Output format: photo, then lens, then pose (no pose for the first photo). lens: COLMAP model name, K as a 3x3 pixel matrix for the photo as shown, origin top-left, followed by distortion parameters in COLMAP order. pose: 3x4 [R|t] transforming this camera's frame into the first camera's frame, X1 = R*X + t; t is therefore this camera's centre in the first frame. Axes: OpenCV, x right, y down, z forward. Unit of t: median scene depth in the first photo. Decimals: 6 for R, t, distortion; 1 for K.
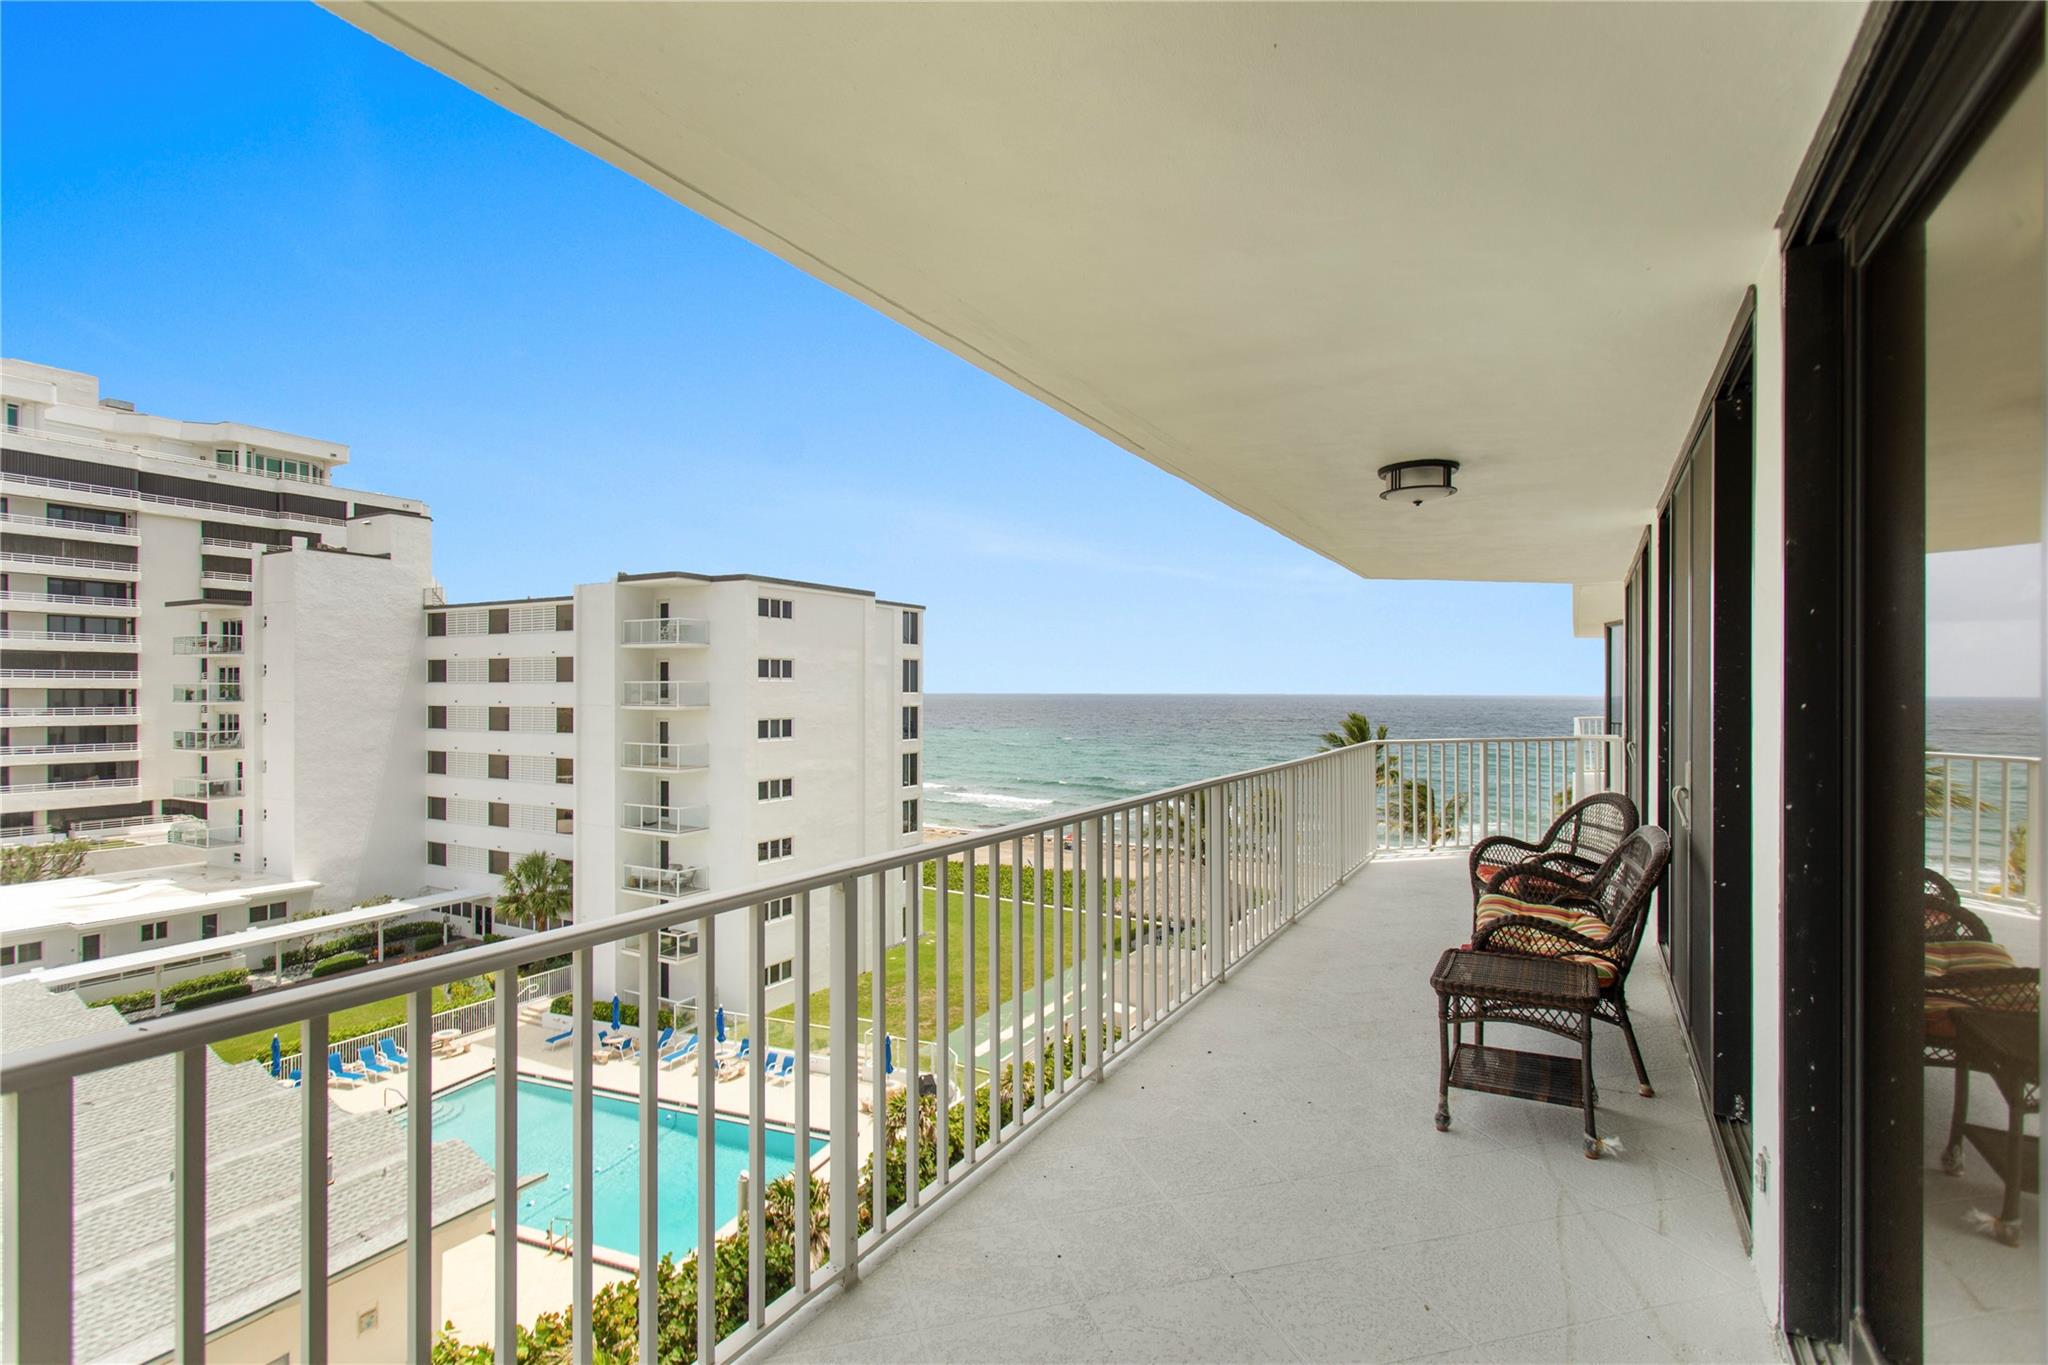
lens RADIAL K [[996.9, 0, 1011.6], [0, 996.9, 688.0], [0, 0, 1]] dist [0.005670, 0.001118]
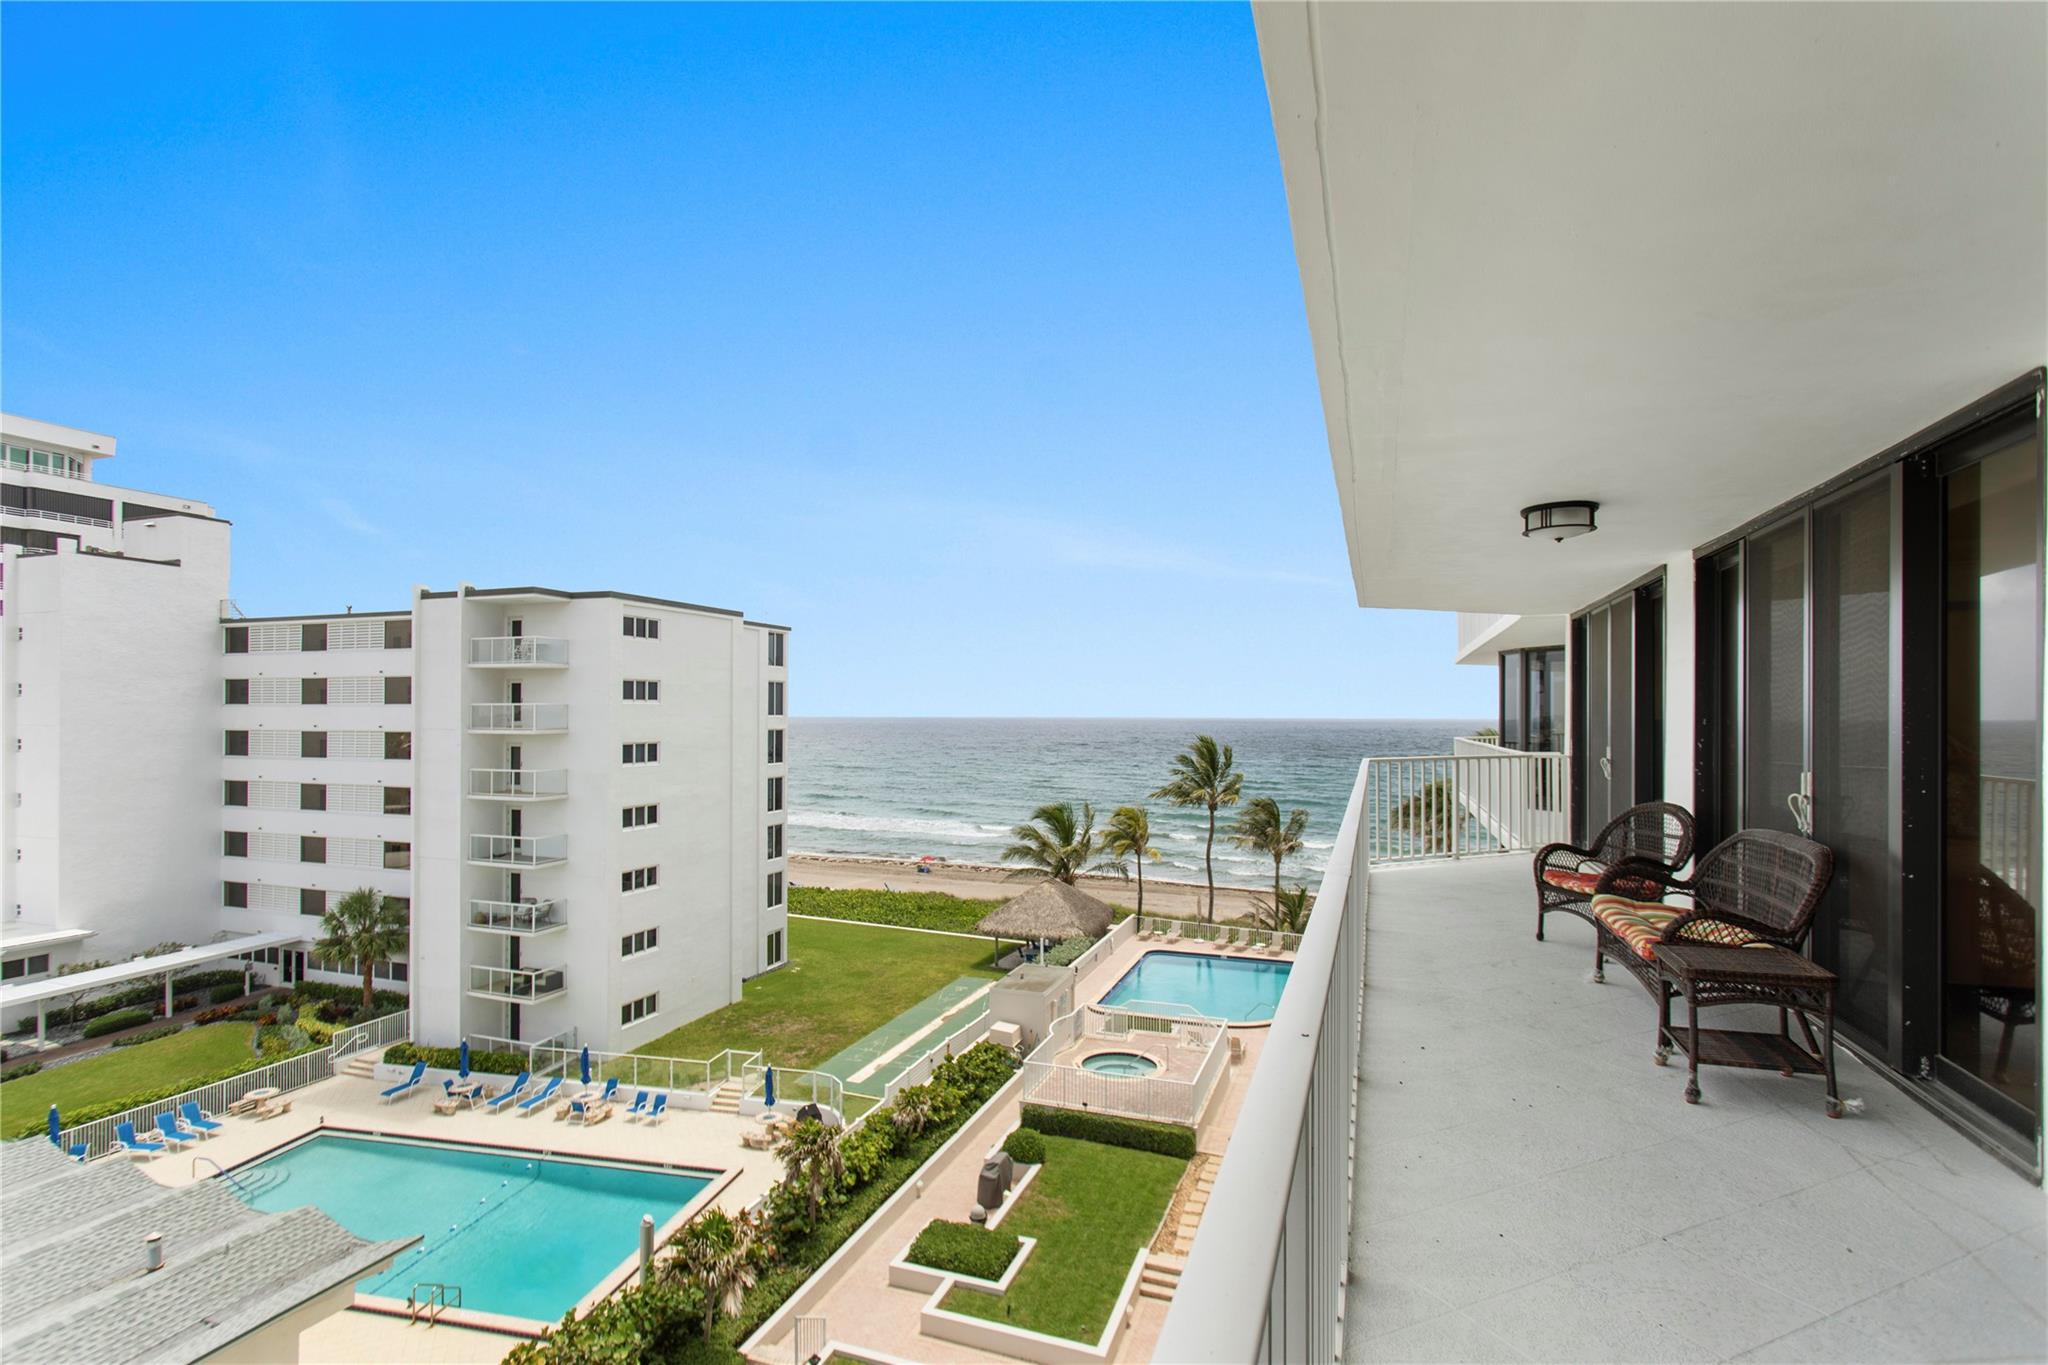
lens RADIAL K [[990.6, 0, 1021.6], [0, 990.6, 708.6], [0, 0, 1]] dist [0.004731, -0.000029]
pose [[0.986890, 0.001315, 0.161390, -0.028691], [-0.000872, 0.999996, -0.002816, 0.000318], [-0.161393, 0.002638, 0.986887, 0.001424]]
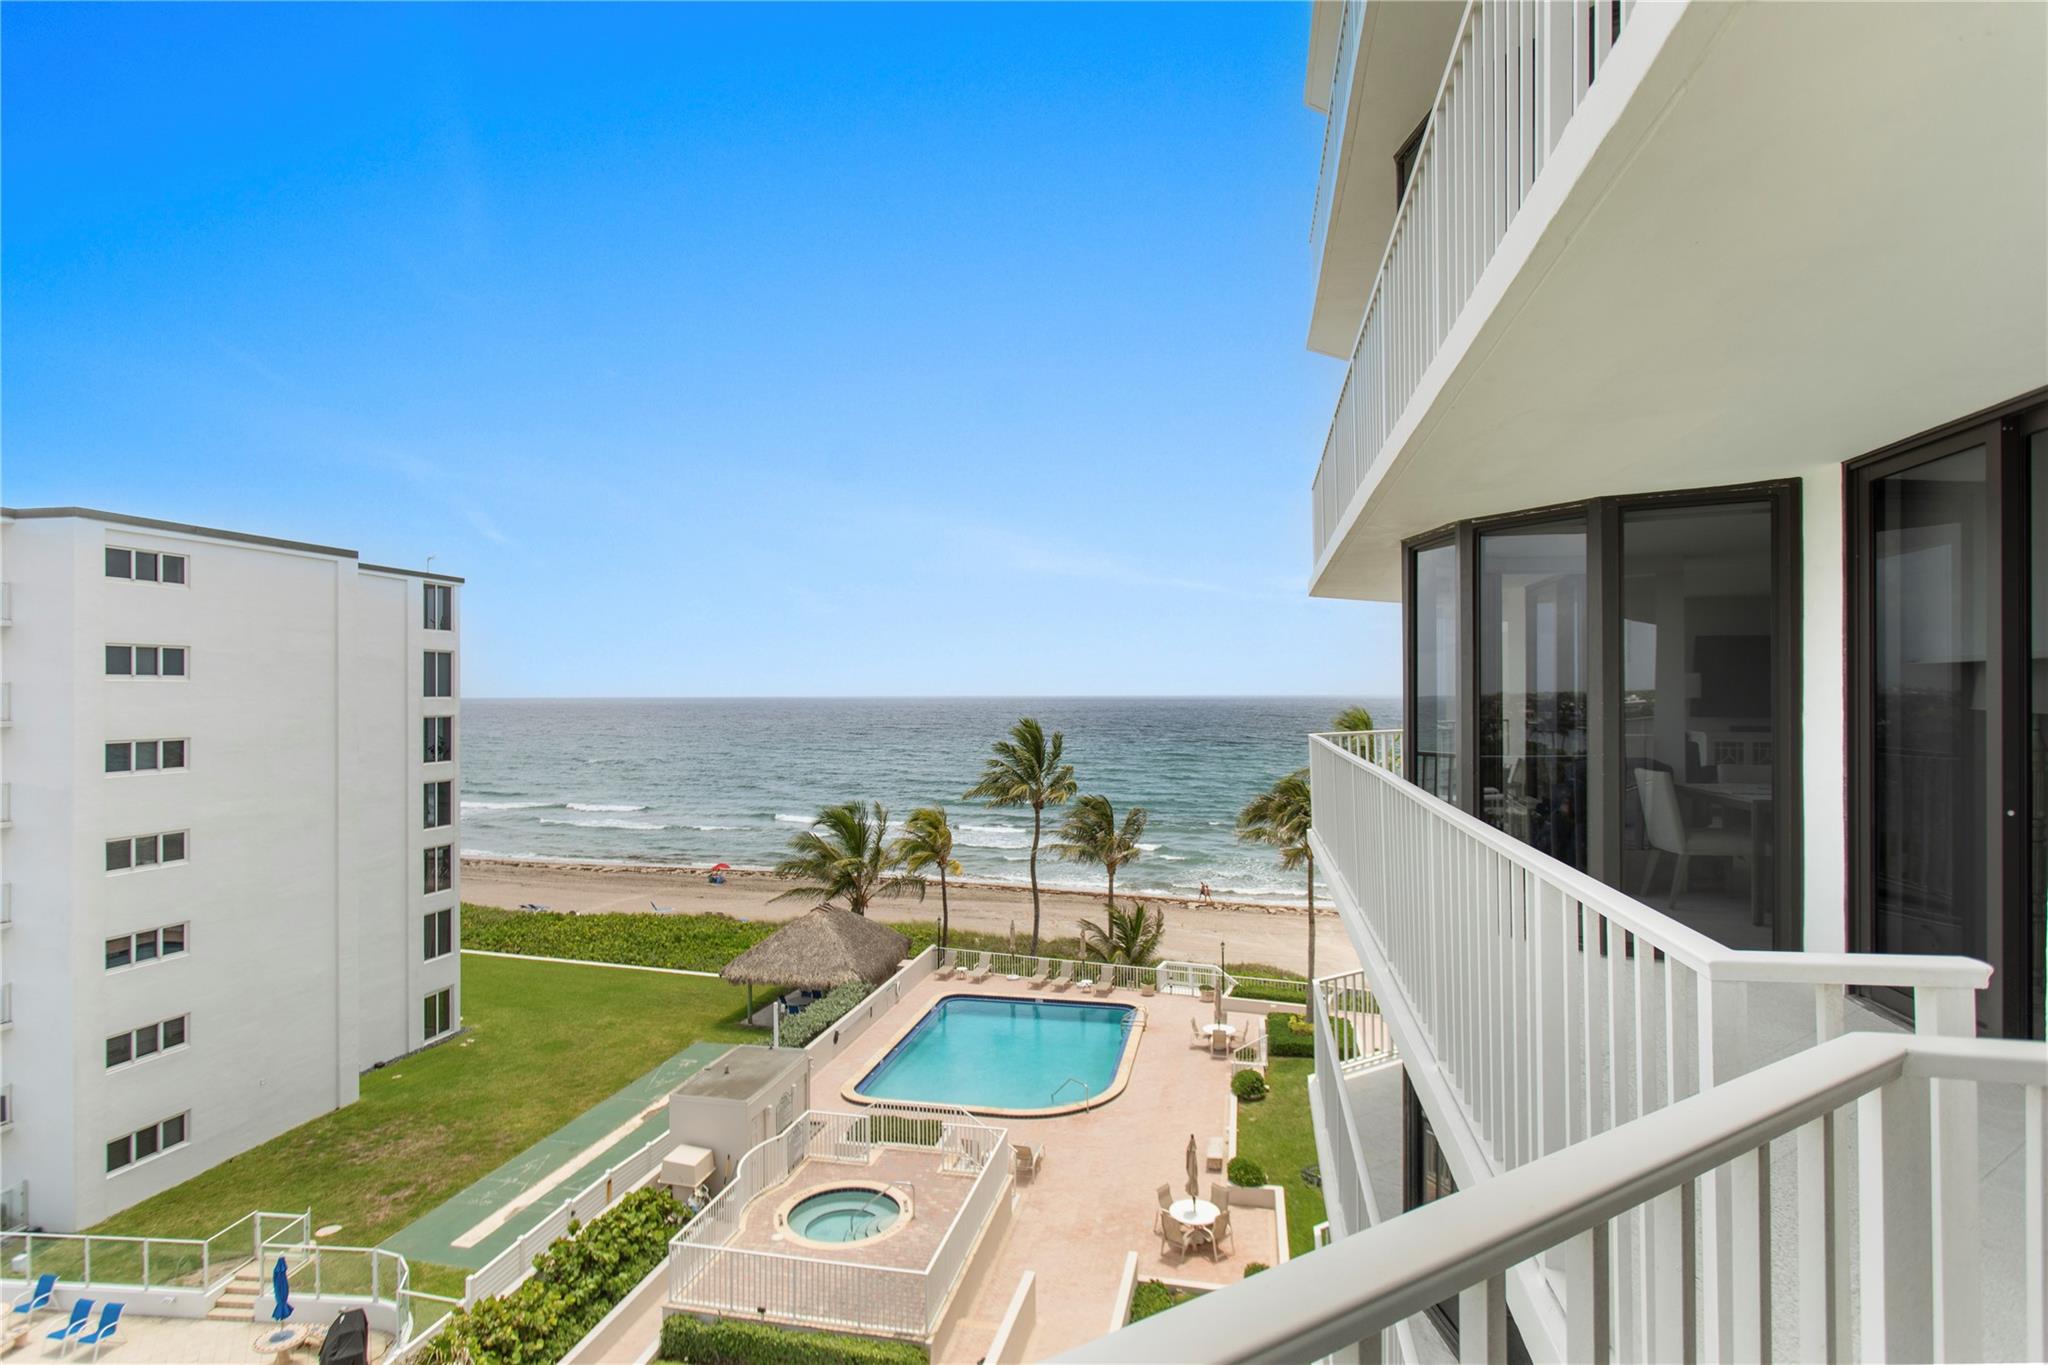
lens RADIAL K [[1115.5, 0, 1011.7], [0, 1115.5, 681.8], [0, 0, 1]] dist [-0.000218, -0.000621]
pose [[0.953481, -0.001618, 0.301448, 0.071782], [0.003927, 0.999967, -0.007053, 0.000876], [-0.301427, 0.007909, 0.953457, 0.153576]]
